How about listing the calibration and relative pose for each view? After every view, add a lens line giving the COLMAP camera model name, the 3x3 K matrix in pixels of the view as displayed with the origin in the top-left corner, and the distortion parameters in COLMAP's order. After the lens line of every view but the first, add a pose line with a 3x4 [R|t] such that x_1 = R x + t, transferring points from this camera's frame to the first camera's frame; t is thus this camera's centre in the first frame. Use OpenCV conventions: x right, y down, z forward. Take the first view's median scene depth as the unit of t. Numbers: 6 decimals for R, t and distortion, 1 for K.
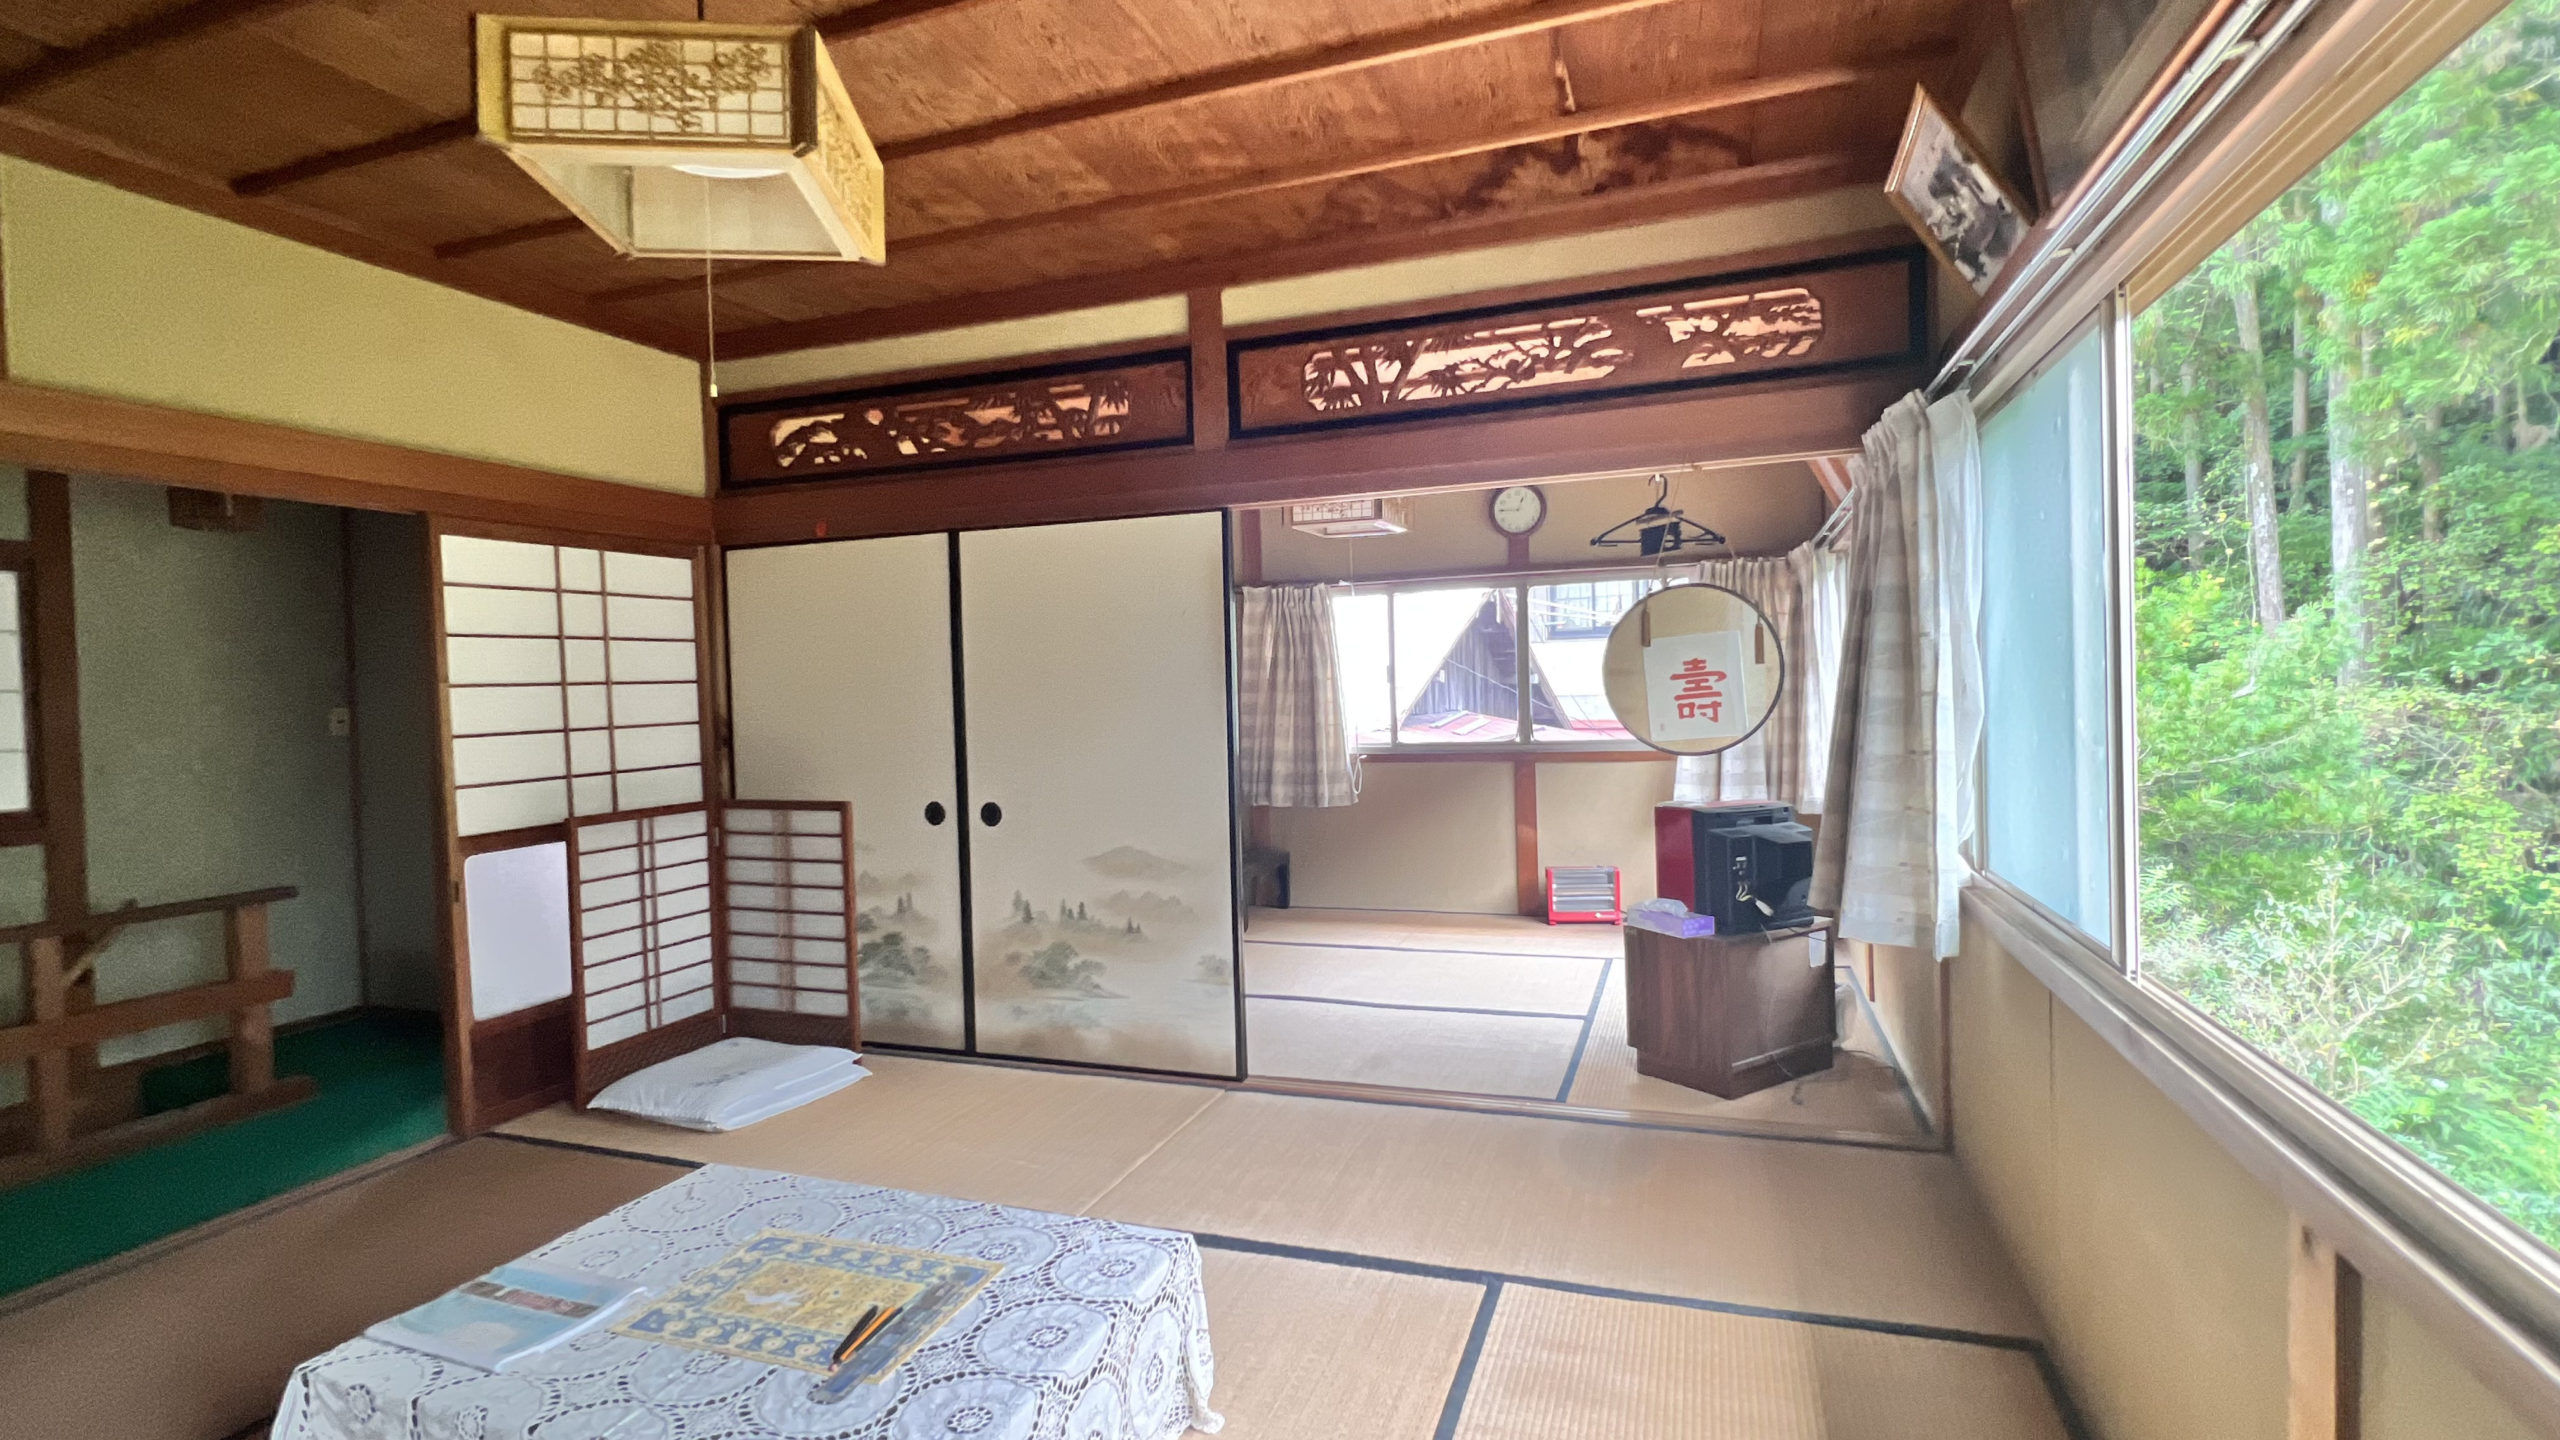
lens RADIAL K [[1225.6, 0, 1267.7], [0, 1225.6, 713.8], [0, 0, 1]] dist [-0.002943, -0.000284]
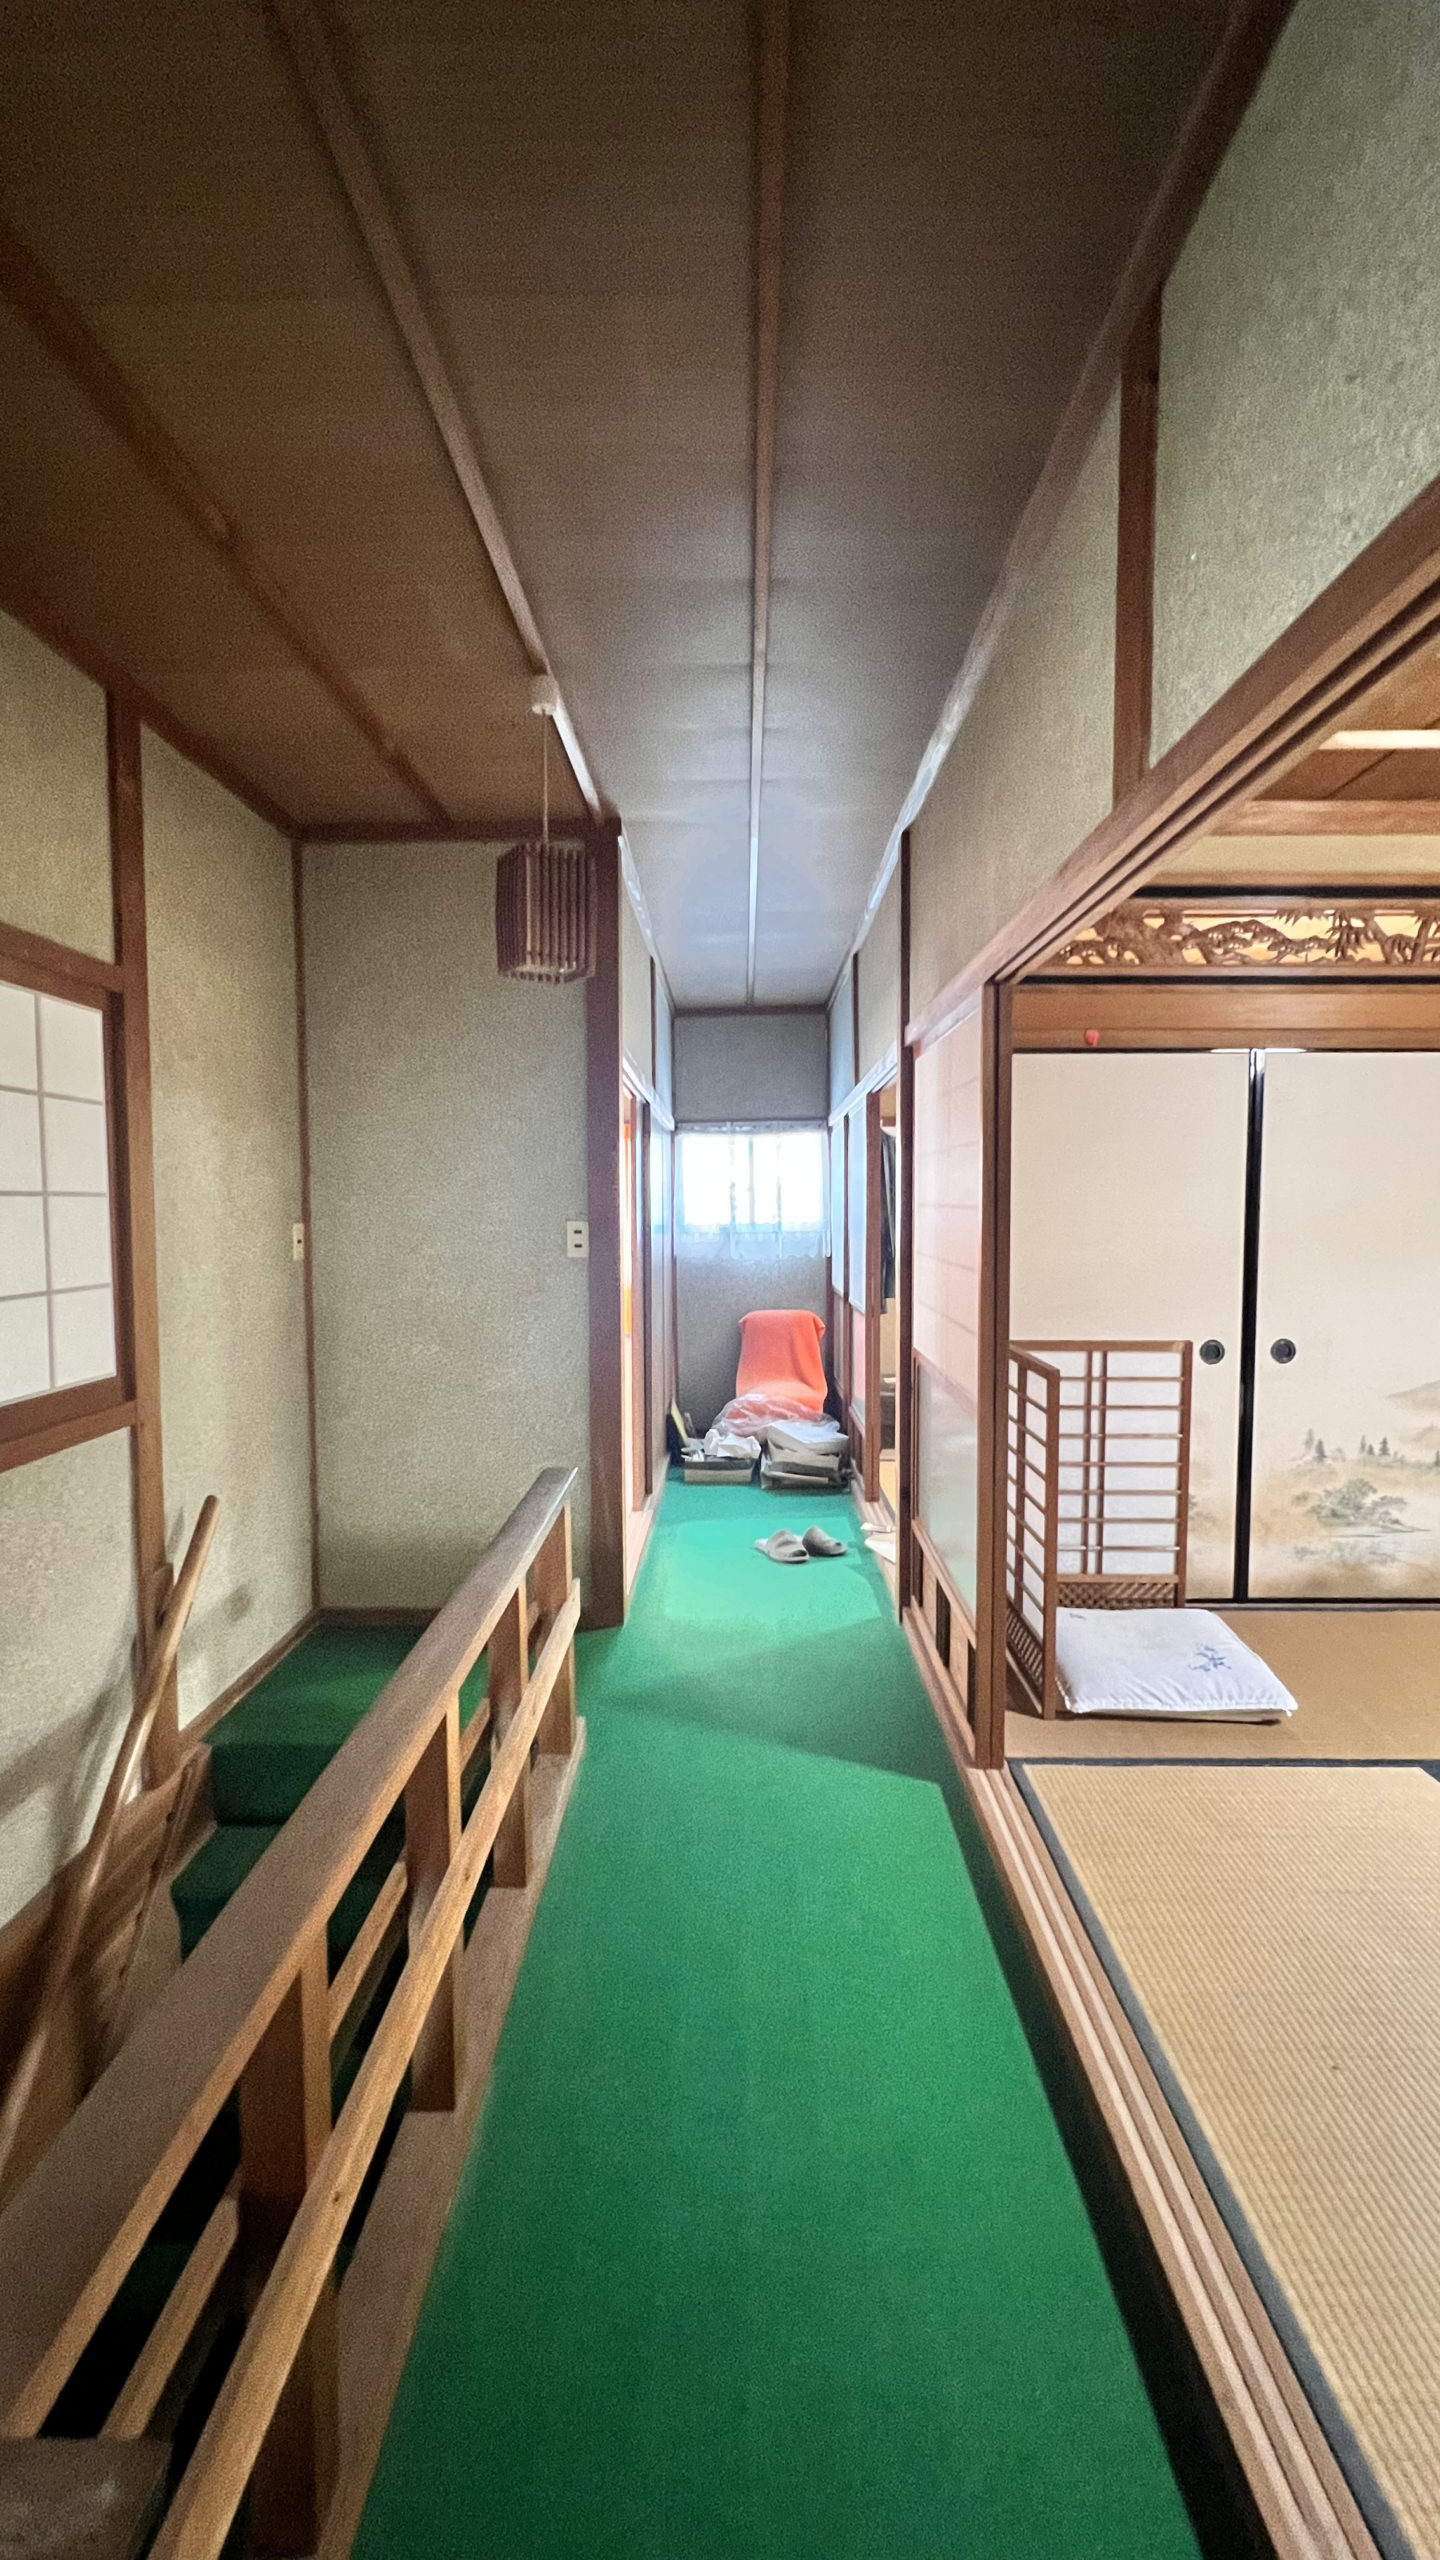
lens RADIAL K [[1087.6, 0, 726.1], [0, 1087.6, 1272.9], [0, 0, 1]] dist [-0.000828, 0.000003]
pose [[0.940866, 0.003115, 0.338765, -0.939109], [-0.013830, 0.999477, 0.029221, 0.002383], [-0.338497, -0.032179, 0.940417, 0.355144]]
